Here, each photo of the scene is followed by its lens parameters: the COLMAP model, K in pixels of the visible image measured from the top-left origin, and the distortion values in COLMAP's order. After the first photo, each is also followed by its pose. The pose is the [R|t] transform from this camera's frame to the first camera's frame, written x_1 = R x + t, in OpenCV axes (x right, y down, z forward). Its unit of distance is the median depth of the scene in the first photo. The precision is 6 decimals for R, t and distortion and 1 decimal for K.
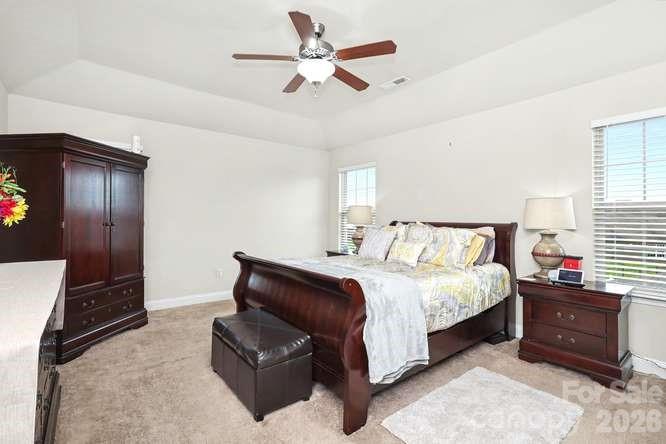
lens RADIAL K [[320.5, 0, 327.6], [0, 320.5, 222.1], [0, 0, 1]] dist [-0.002458, 0.000890]
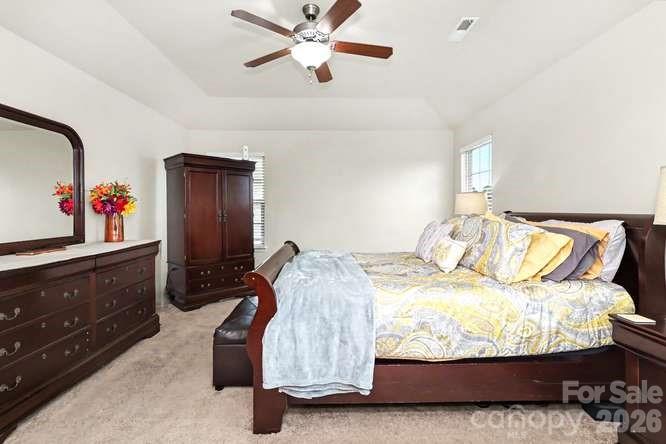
lens RADIAL K [[320.5, 0, 326.2], [0, 320.5, 219.6], [0, 0, 1]] dist [-0.002458, 0.000890]
pose [[0.782419, 0.007813, -0.622703, 0.572274], [0.005772, 0.999787, 0.019797, -0.000847], [0.622725, -0.019083, 0.782208, 0.266460]]
